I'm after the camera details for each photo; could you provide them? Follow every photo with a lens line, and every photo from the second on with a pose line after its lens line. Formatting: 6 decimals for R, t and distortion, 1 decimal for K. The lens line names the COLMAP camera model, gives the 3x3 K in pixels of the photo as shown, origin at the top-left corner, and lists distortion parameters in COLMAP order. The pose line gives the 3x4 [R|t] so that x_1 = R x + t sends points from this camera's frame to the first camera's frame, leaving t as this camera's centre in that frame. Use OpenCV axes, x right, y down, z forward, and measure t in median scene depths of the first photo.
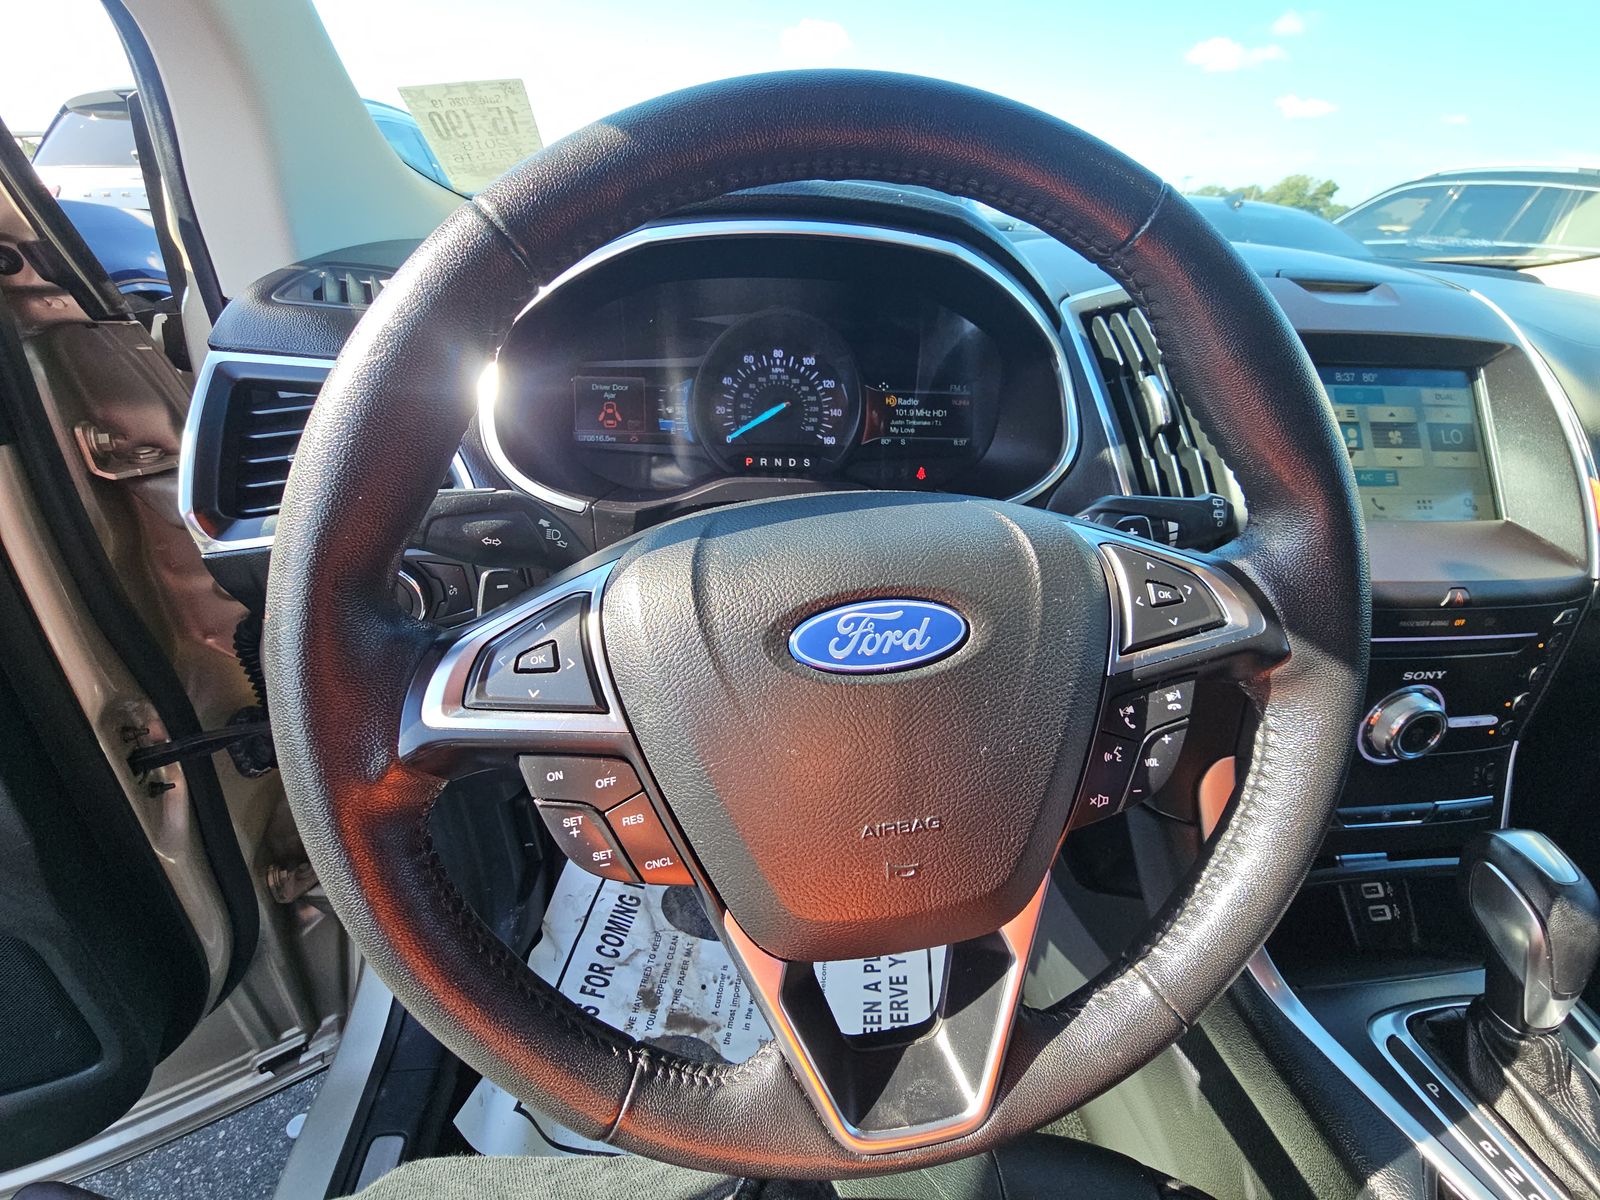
lens RADIAL K [[651.7, 0, 795.0], [0, 651.7, 603.1], [0, 0, 1]] dist [0.004504, -0.007783]
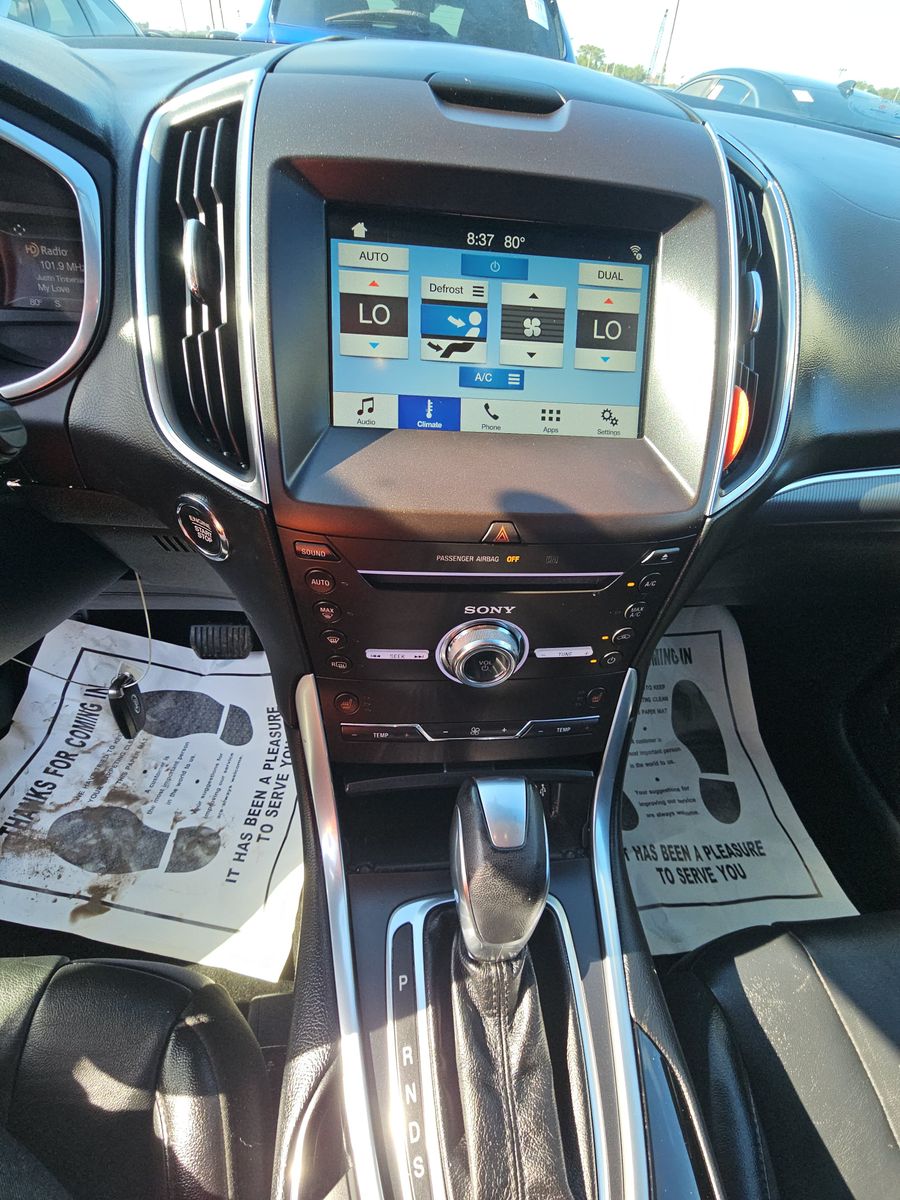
lens RADIAL K [[488.8, 0, 450.0], [0, 488.8, 600.0], [0, 0, 1]] dist [0.004504, -0.007783]
pose [[0.998530, 0.051764, 0.016074, 0.457684], [-0.054194, 0.958488, 0.279937, -0.049370], [-0.000916, -0.280396, 0.959884, 0.165968]]
